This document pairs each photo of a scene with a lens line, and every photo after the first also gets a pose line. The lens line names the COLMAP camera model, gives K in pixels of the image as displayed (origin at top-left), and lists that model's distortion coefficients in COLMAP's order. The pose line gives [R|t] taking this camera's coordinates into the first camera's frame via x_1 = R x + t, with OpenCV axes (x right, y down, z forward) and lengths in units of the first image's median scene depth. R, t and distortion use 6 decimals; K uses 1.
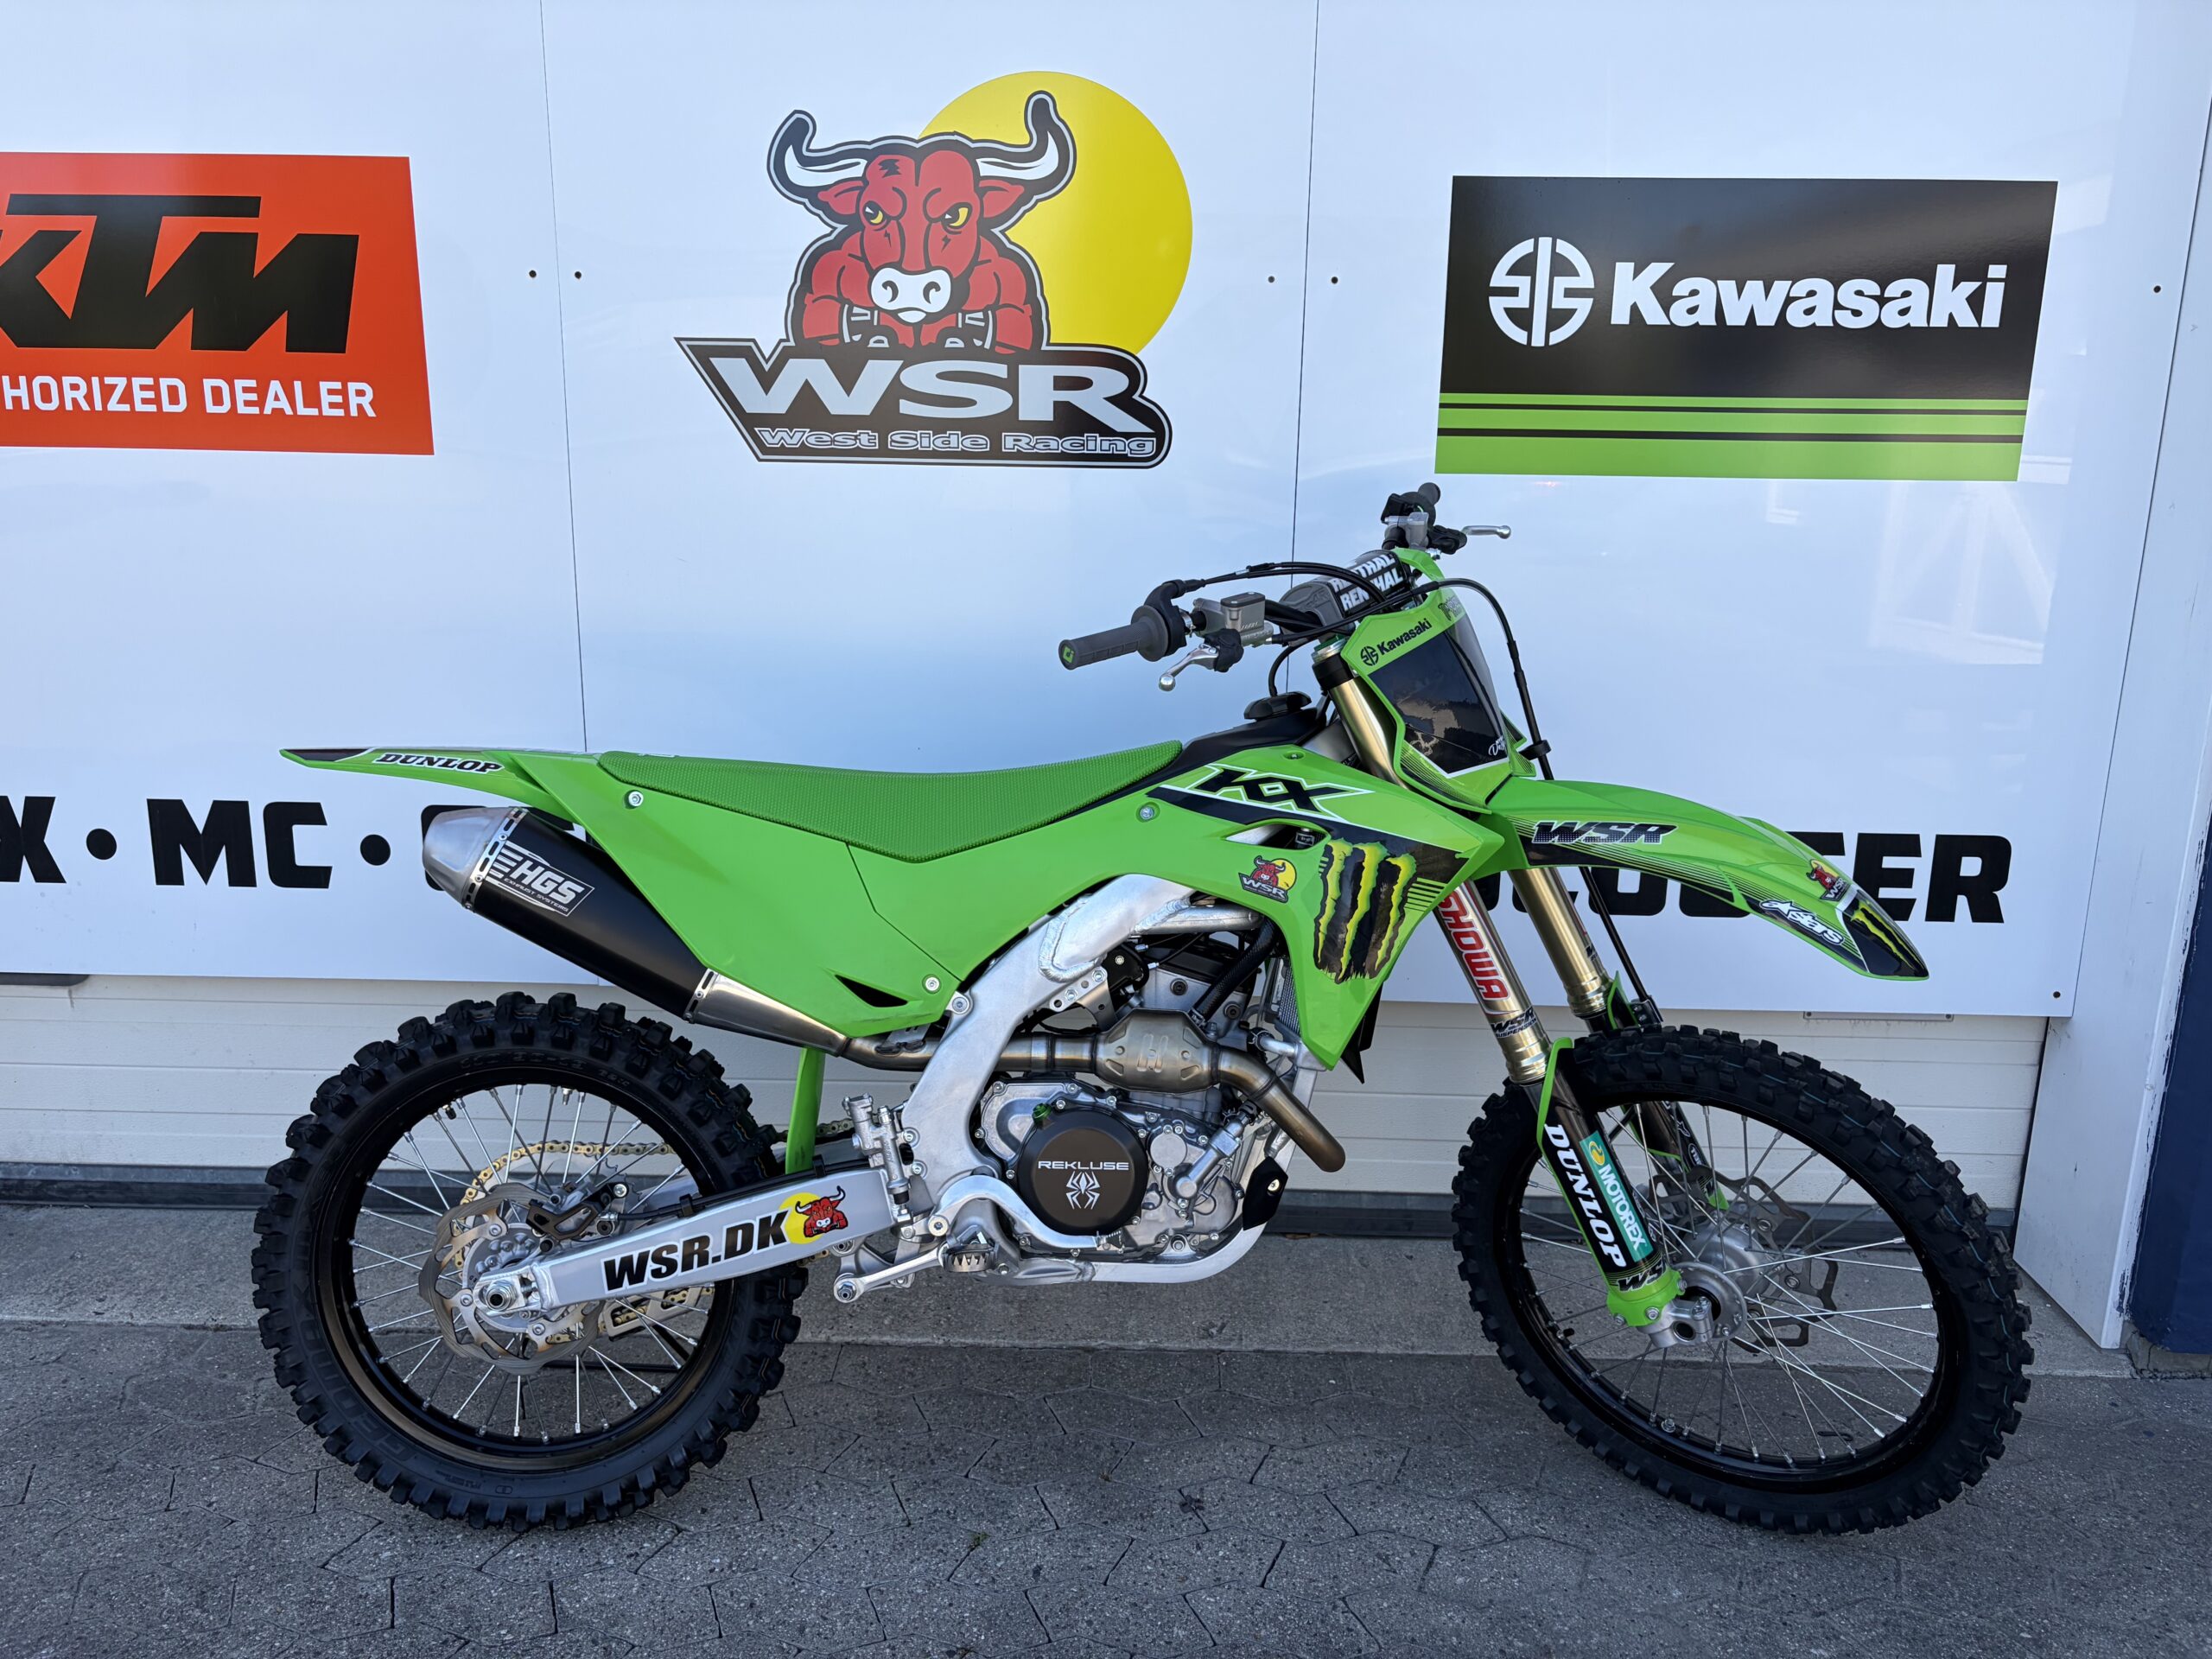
lens RADIAL K [[1694.7, 0, 1106.0], [0, 1694.7, 833.5], [0, 0, 1]] dist [0.033165, -0.037453]
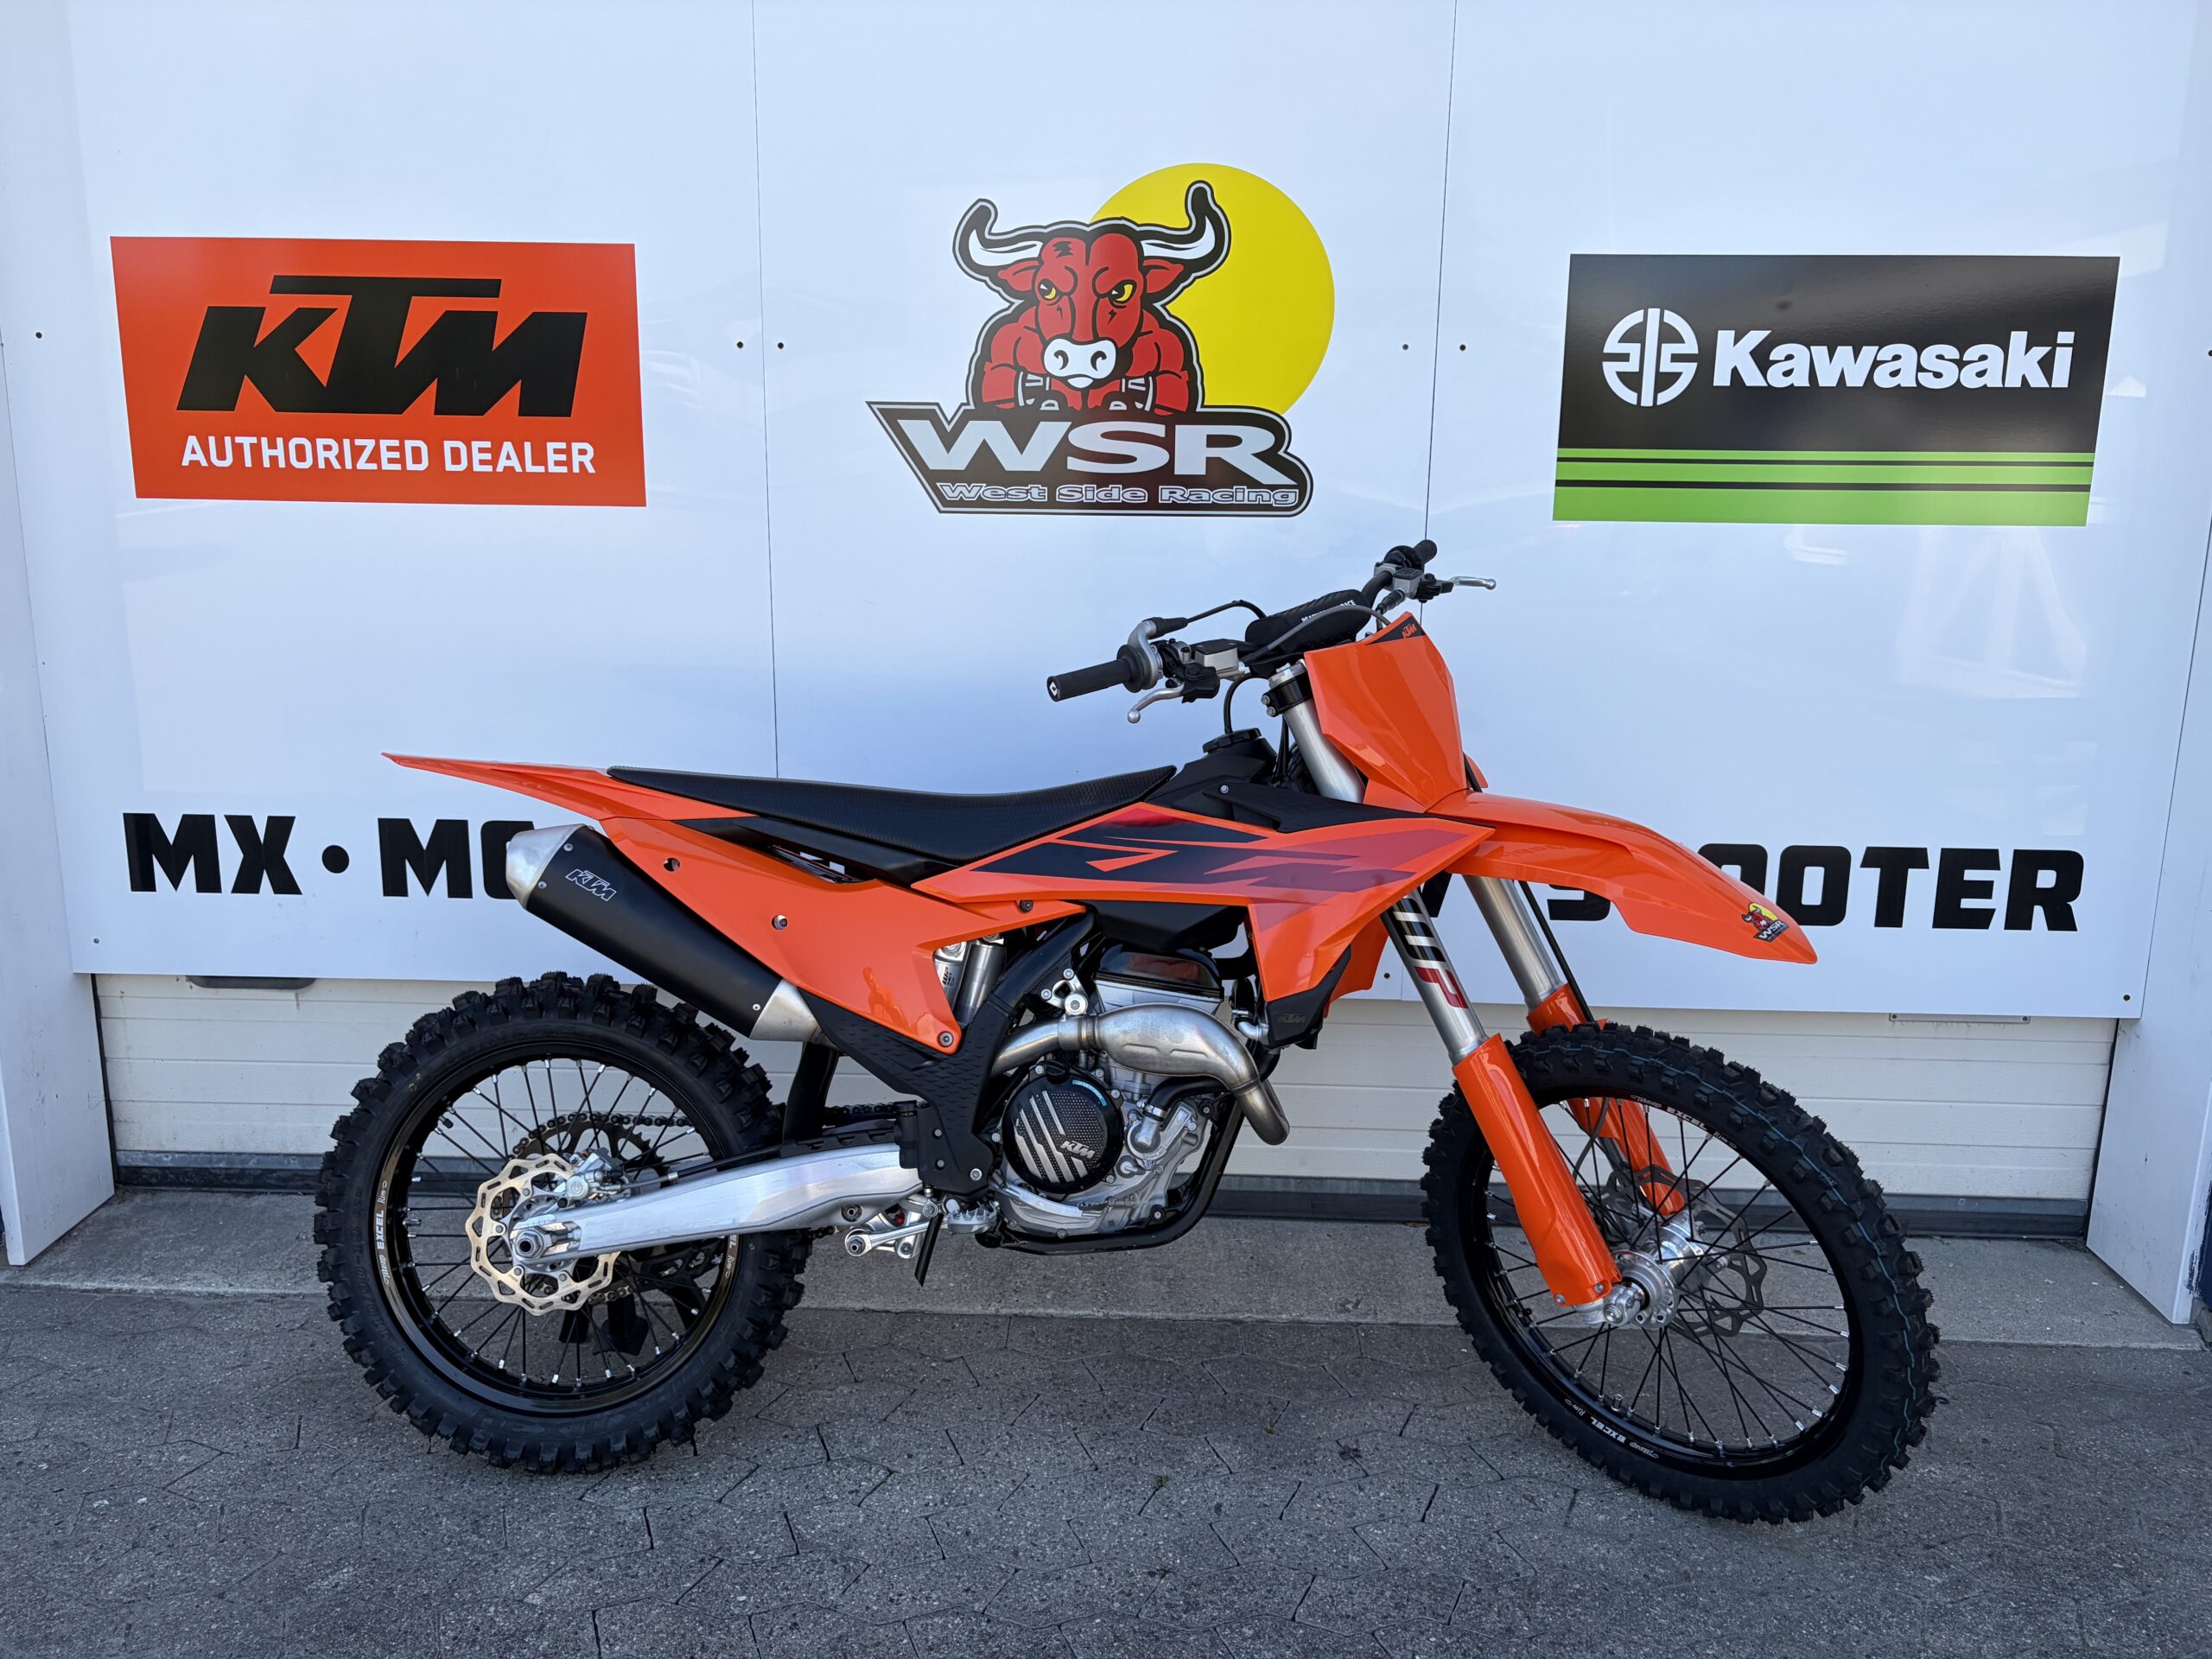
lens RADIAL K [[1694.7, 0, 1099.9], [0, 1694.7, 837.1], [0, 0, 1]] dist [0.033165, -0.037453]
pose [[0.999926, -0.000346, -0.012184, -0.099446], [0.000080, 0.999762, -0.021800, 0.019246], [0.012188, 0.021797, 0.999688, -0.115136]]
